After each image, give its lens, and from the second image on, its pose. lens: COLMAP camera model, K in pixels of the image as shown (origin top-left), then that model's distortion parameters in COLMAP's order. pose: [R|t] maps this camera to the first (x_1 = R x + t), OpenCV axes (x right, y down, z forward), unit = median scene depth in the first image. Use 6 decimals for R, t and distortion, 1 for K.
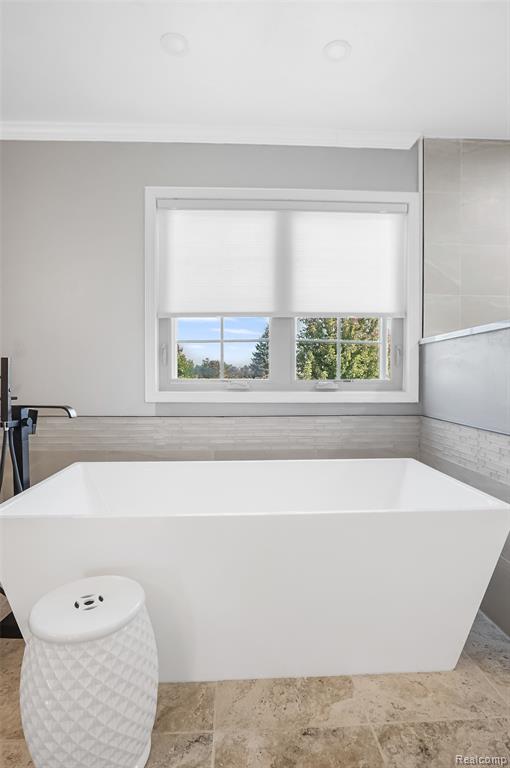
lens RADIAL K [[410.8, 0, 258.7], [0, 410.8, 390.2], [0, 0, 1]] dist [-0.044049, 0.023172]
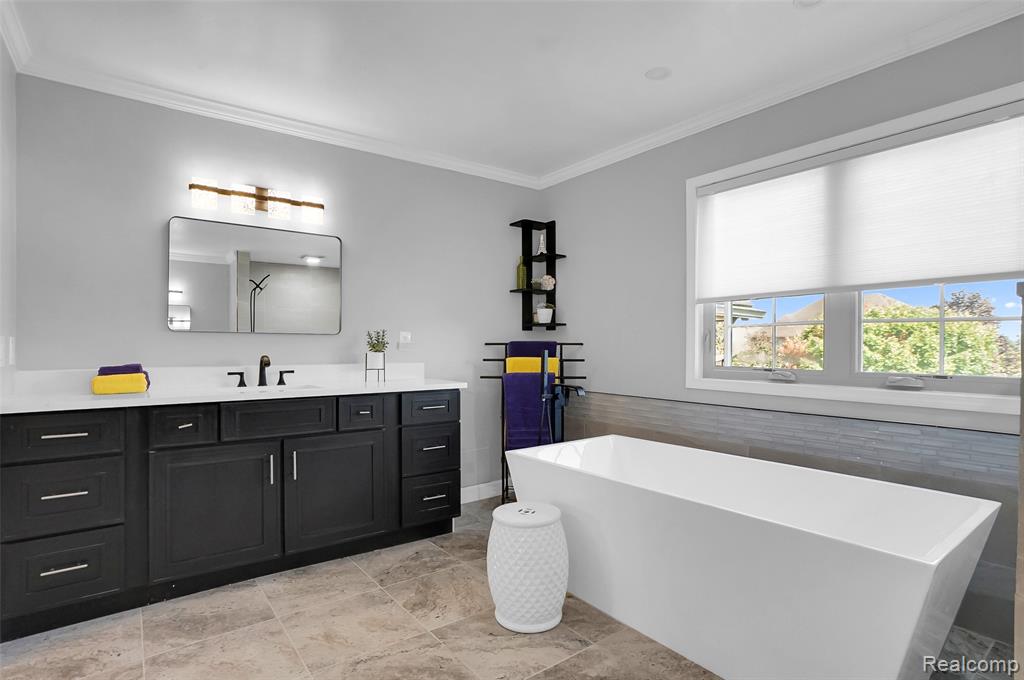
lens RADIAL K [[541.1, 0, 512.3], [0, 541.1, 339.0], [0, 0, 1]] dist [-0.040517, 0.017326]
pose [[0.553150, -0.006944, -0.833053, 0.604665], [-0.030923, 0.999105, -0.028861, -0.040357], [0.832507, 0.041725, 0.552440, -0.110116]]
